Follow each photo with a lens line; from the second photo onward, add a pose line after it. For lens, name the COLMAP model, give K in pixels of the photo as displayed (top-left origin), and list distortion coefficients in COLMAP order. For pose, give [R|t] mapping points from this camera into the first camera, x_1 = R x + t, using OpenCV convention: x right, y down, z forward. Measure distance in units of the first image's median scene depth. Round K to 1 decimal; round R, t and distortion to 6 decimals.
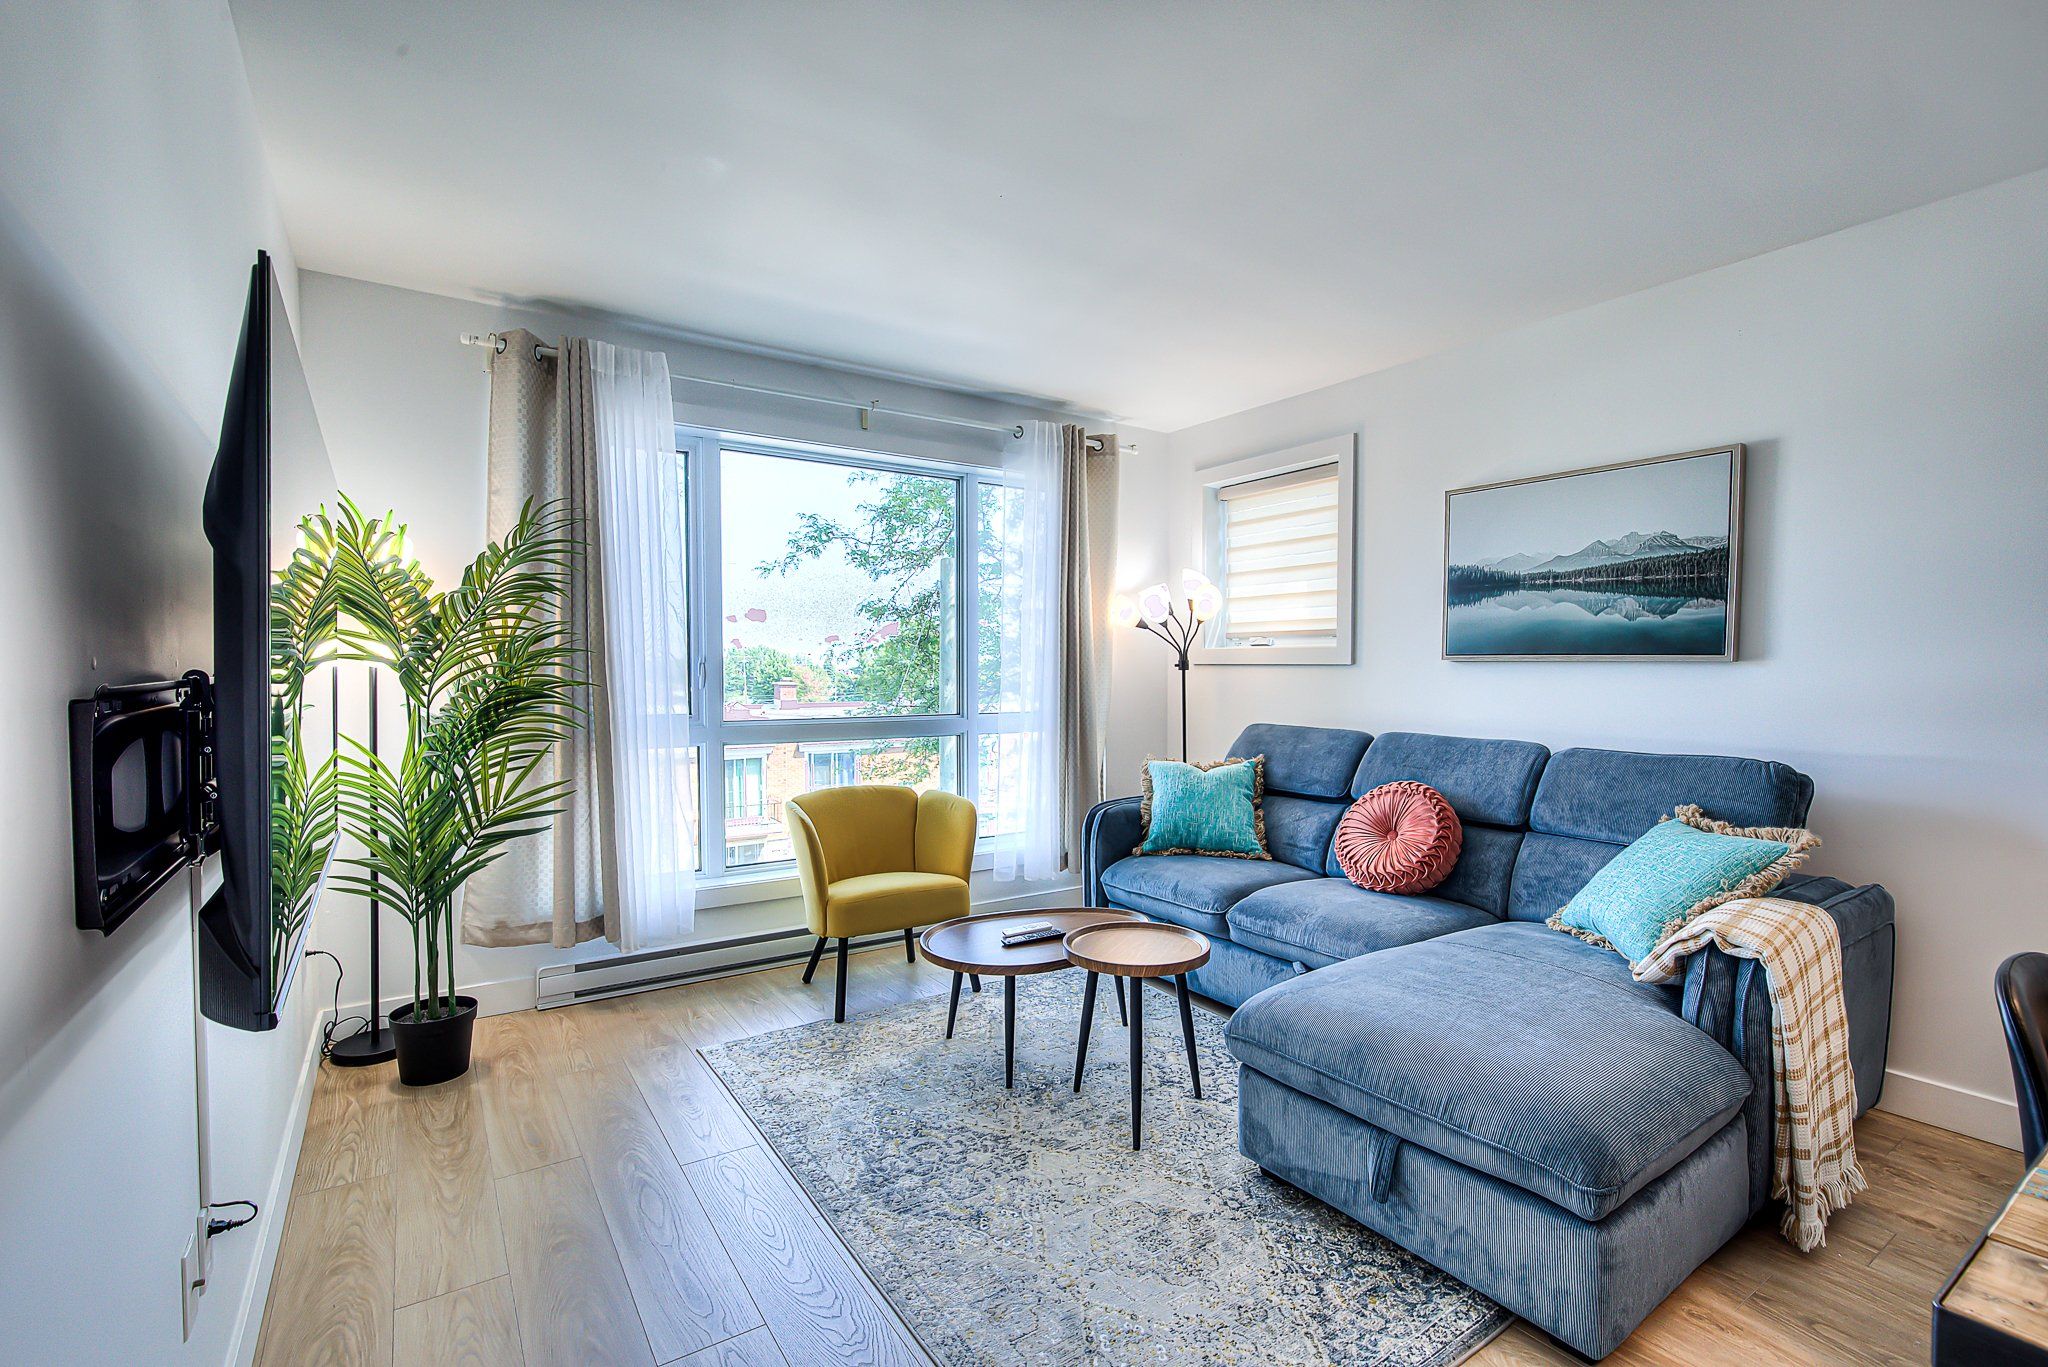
lens RADIAL K [[922.4, 0, 1023.7], [0, 922.4, 686.5], [0, 0, 1]] dist [0.000921, 0.000018]
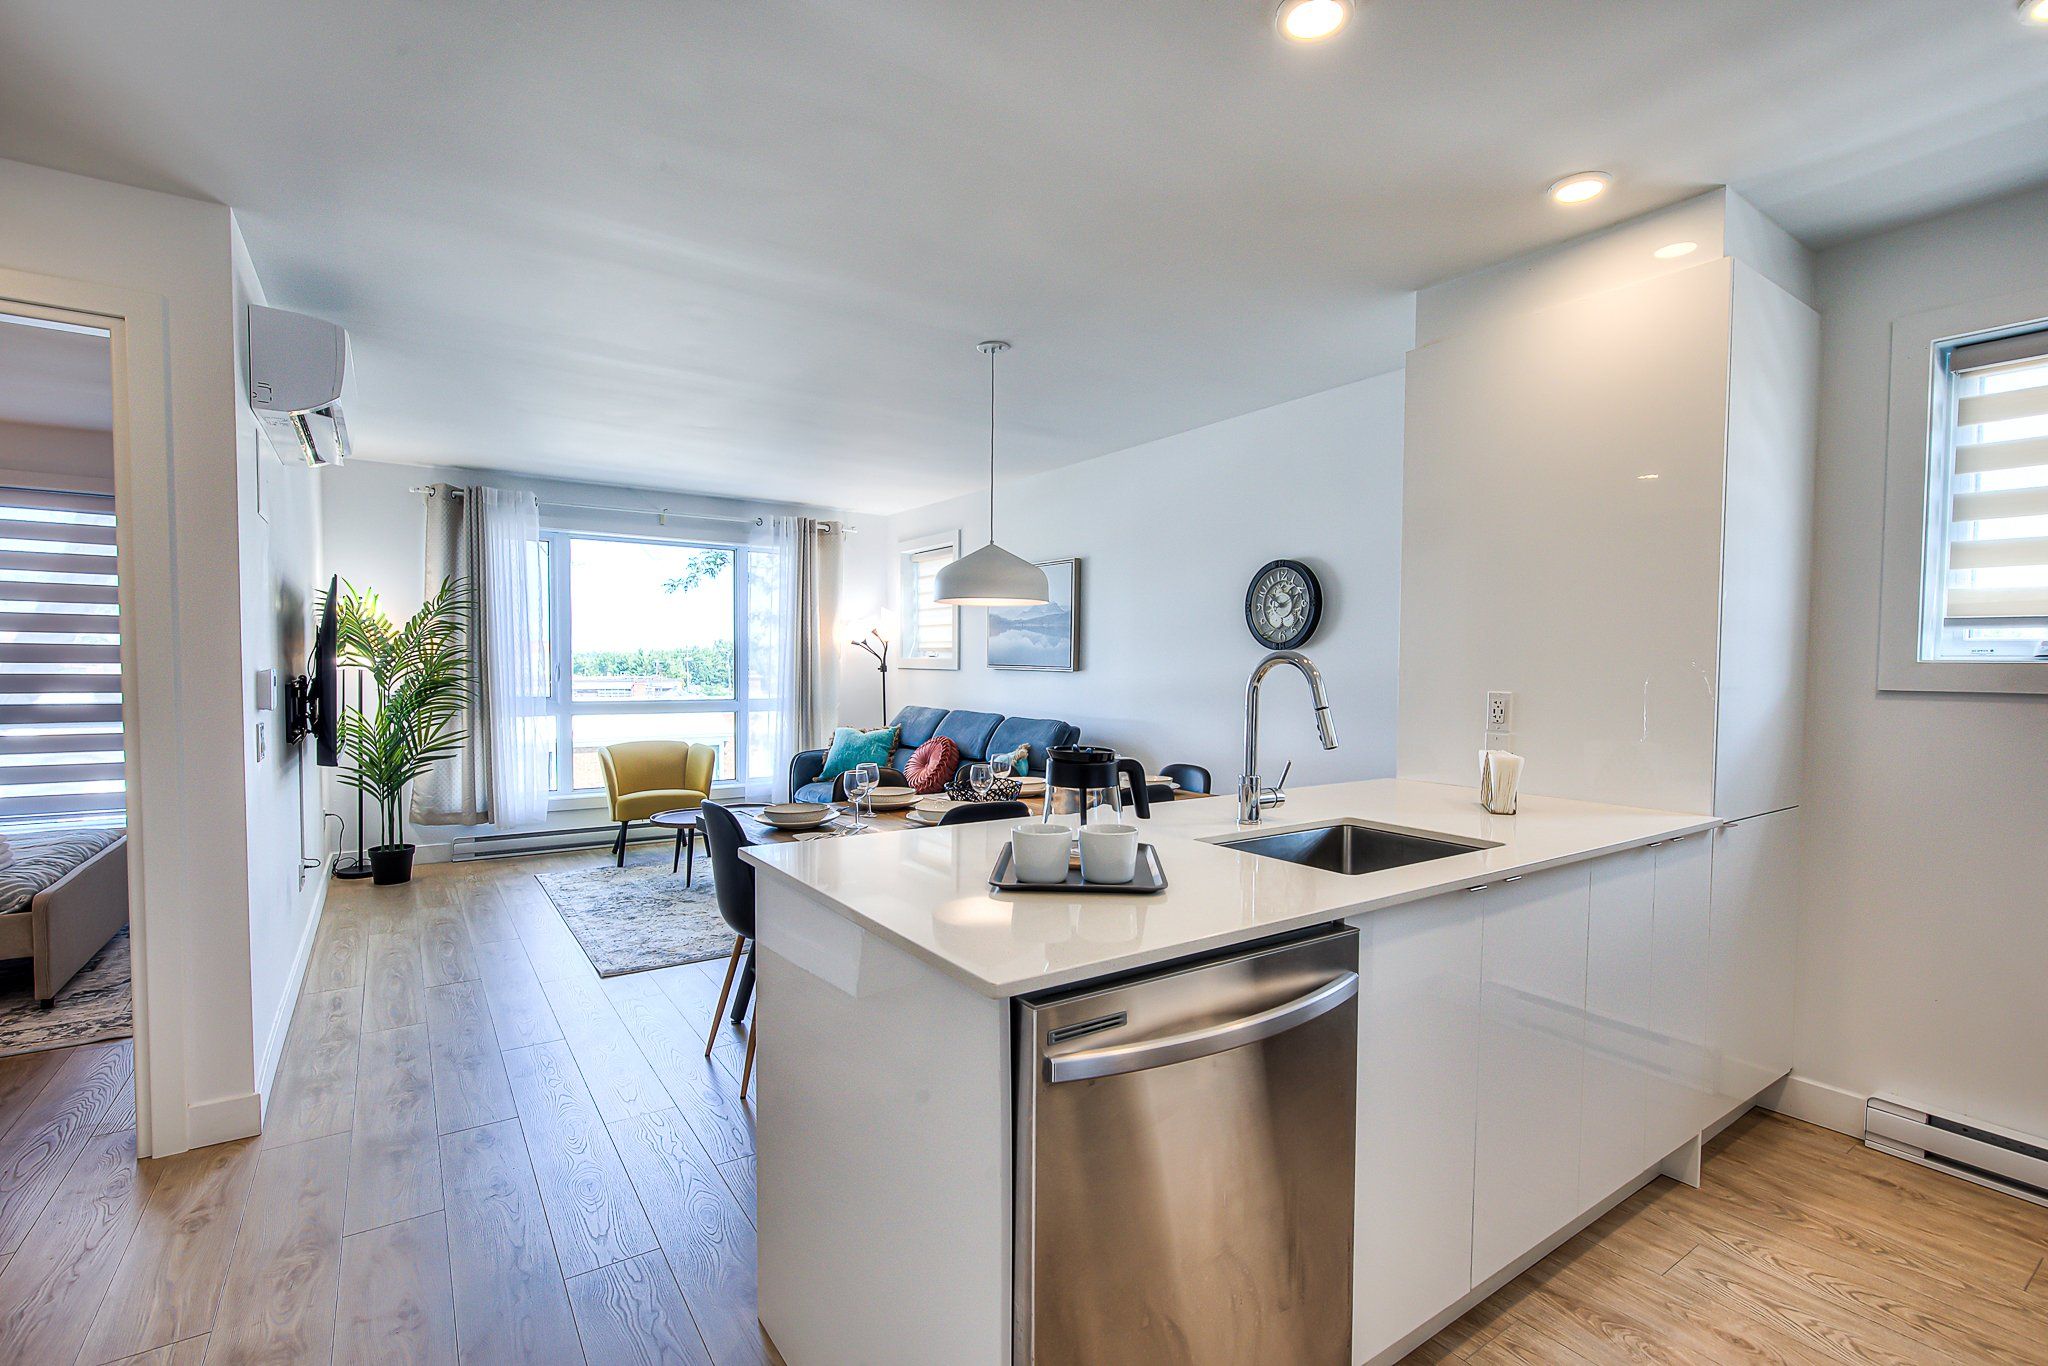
lens RADIAL K [[923.8, 0, 1024.0], [0, 923.8, 683.0], [0, 0, 1]] dist [0.000345, 0.000010]
pose [[0.999920, 0.006206, 0.010977, 0.583549], [-0.006234, 0.999977, 0.002543, -0.005933], [-0.010961, -0.002612, 0.999937, -0.835901]]
